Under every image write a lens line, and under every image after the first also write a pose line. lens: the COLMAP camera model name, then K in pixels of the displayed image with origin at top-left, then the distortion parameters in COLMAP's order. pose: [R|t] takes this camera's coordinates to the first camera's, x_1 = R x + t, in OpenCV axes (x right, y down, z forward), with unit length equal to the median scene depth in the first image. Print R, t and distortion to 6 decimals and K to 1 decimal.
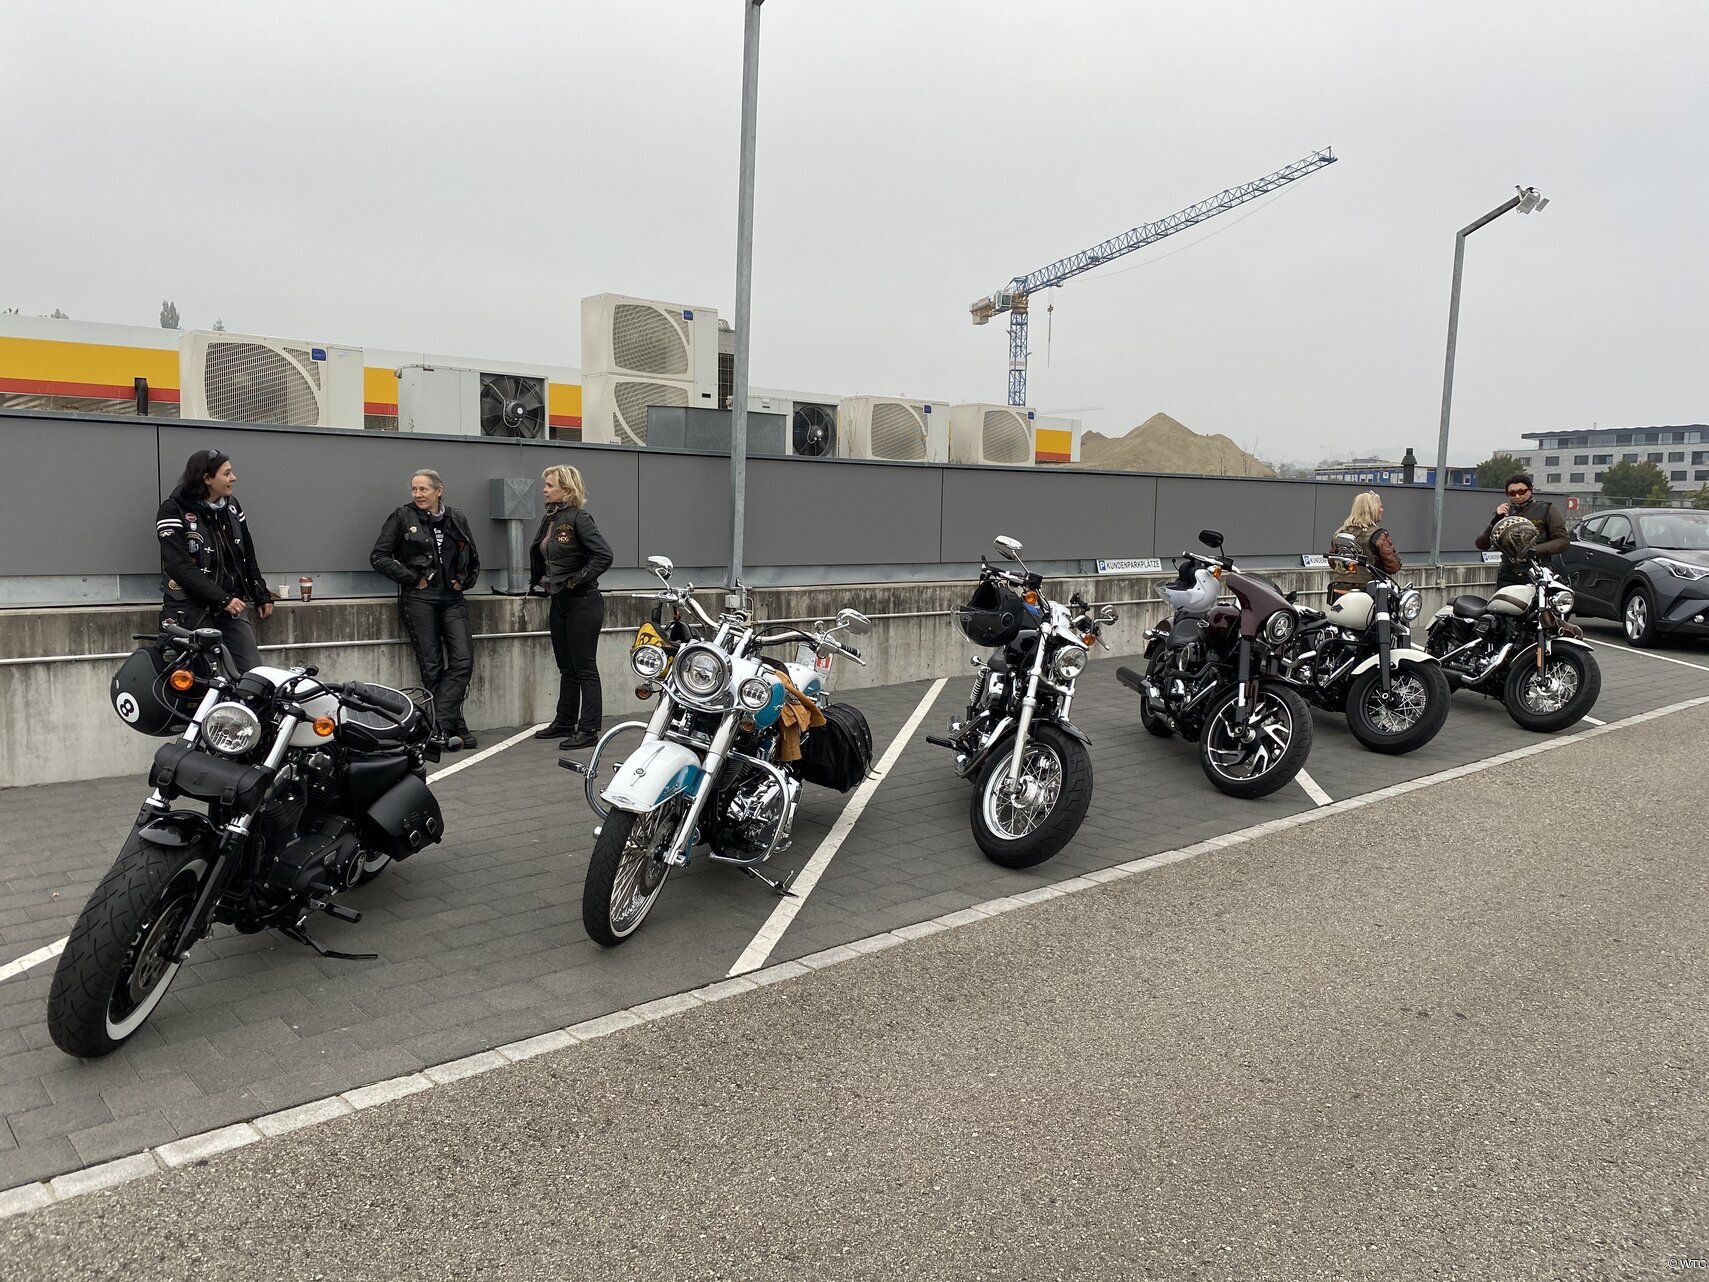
lens RADIAL K [[1314.7, 0, 854.5], [0, 1314.7, 641.0], [0, 0, 1]] dist [0.130255, -0.228792]
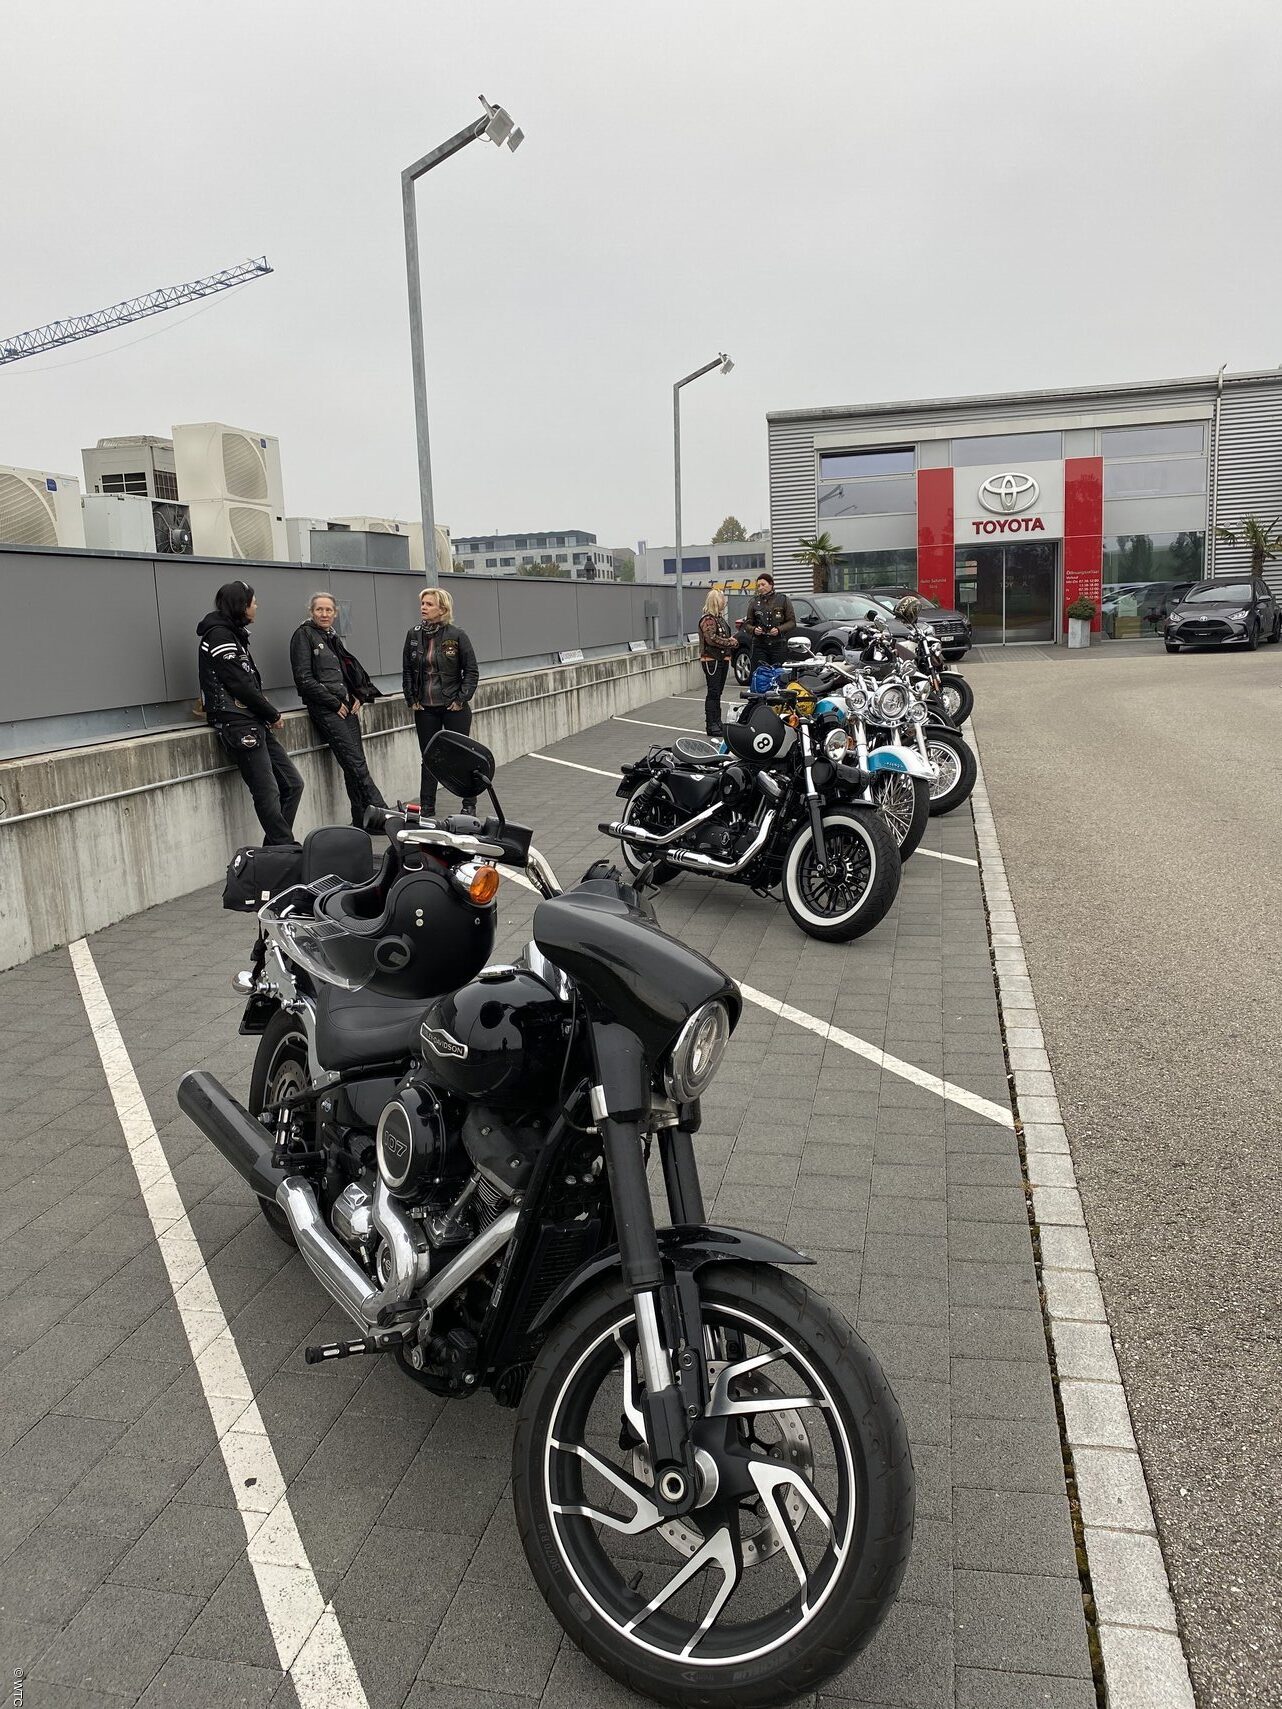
lens RADIAL K [[1314.7, 0, 641.0], [0, 1314.7, 854.5], [0, 0, 1]] dist [0.130255, -0.228792]
pose [[0.805122, -0.156875, 0.571987, -0.596328], [0.113145, 0.987300, 0.111518, -0.004130], [-0.582217, -0.025068, 0.812647, -0.066318]]
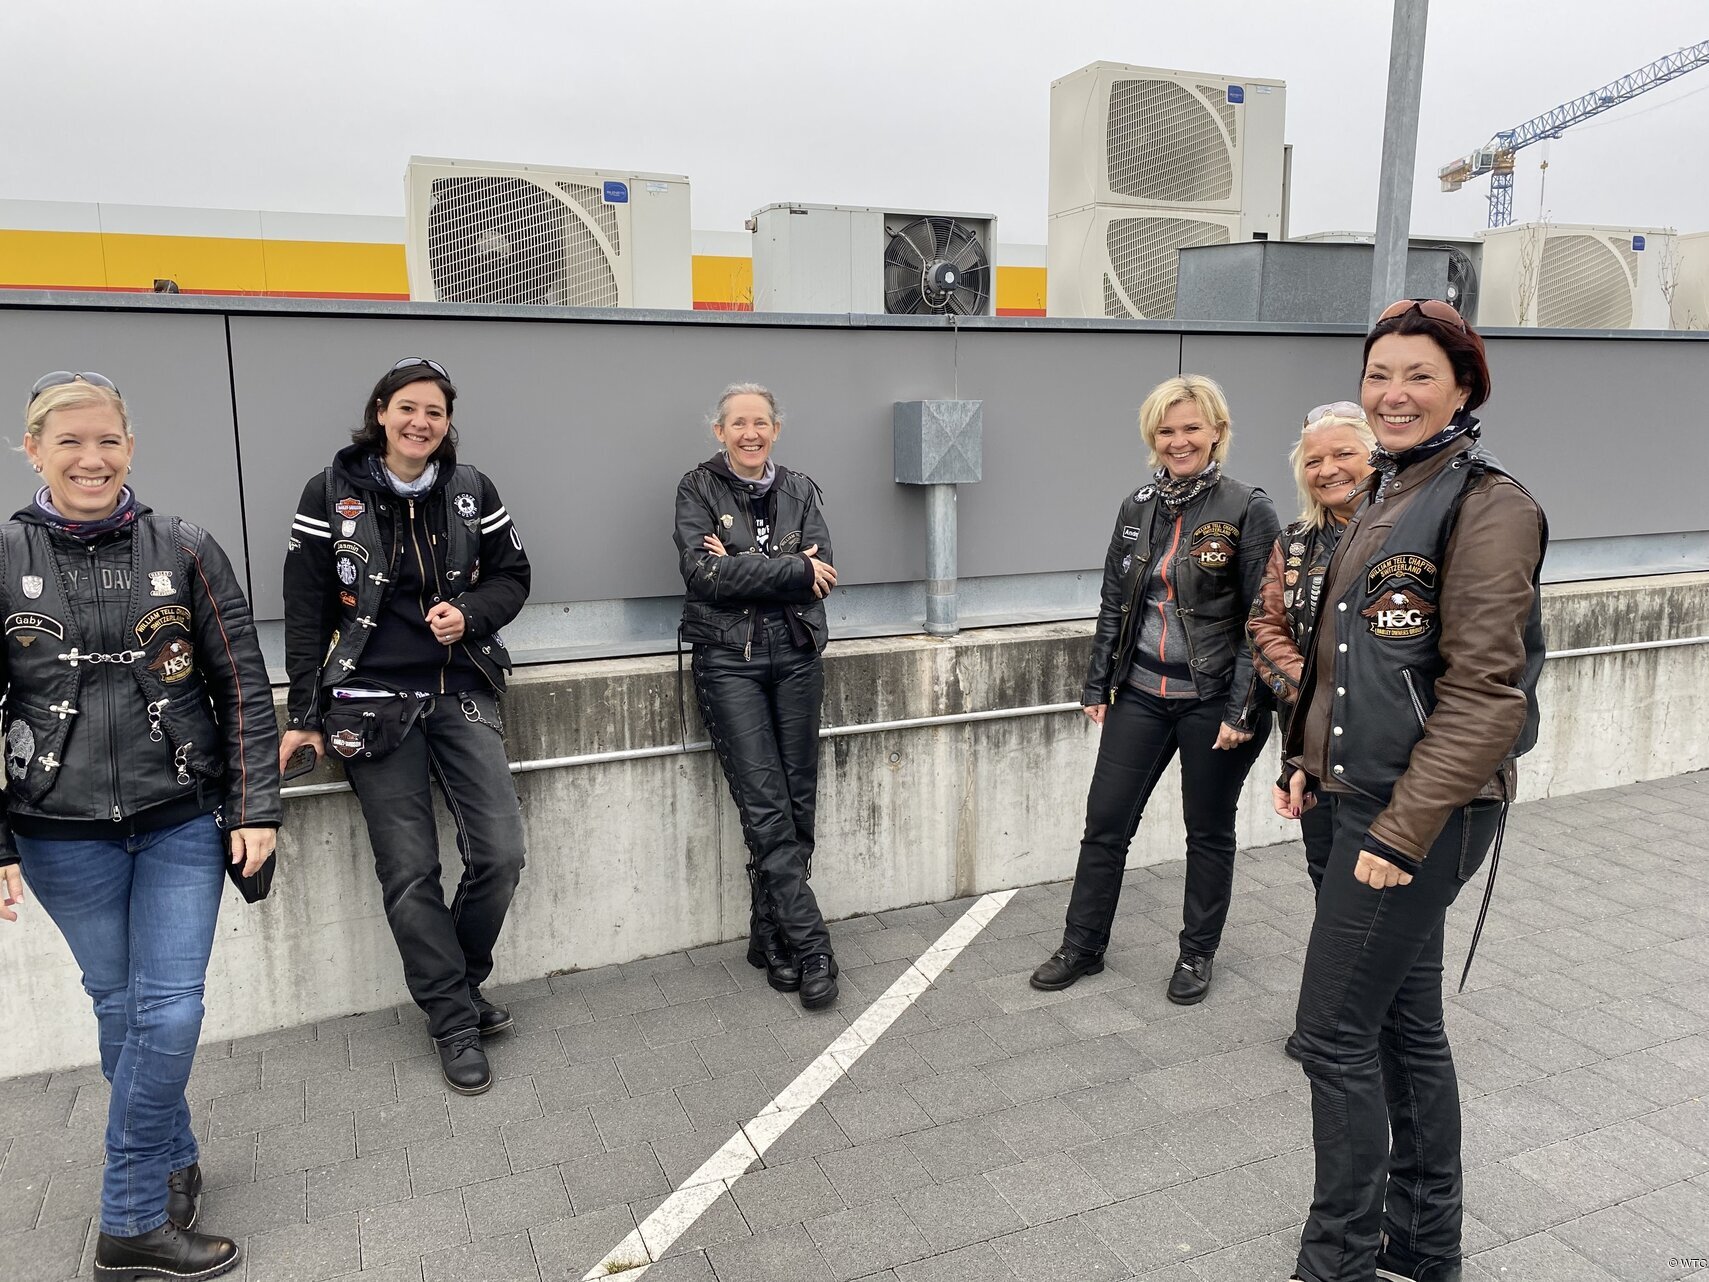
lens RADIAL K [[1319.9, 0, 854.5], [0, 1319.9, 641.0], [0, 0, 1]] dist [0.027237, -0.007055]
pose [[0.953264, 0.023460, -0.301227, -0.113115], [-0.002640, 0.997590, 0.069340, -0.054736], [0.302127, -0.065304, 0.951028, 0.426503]]
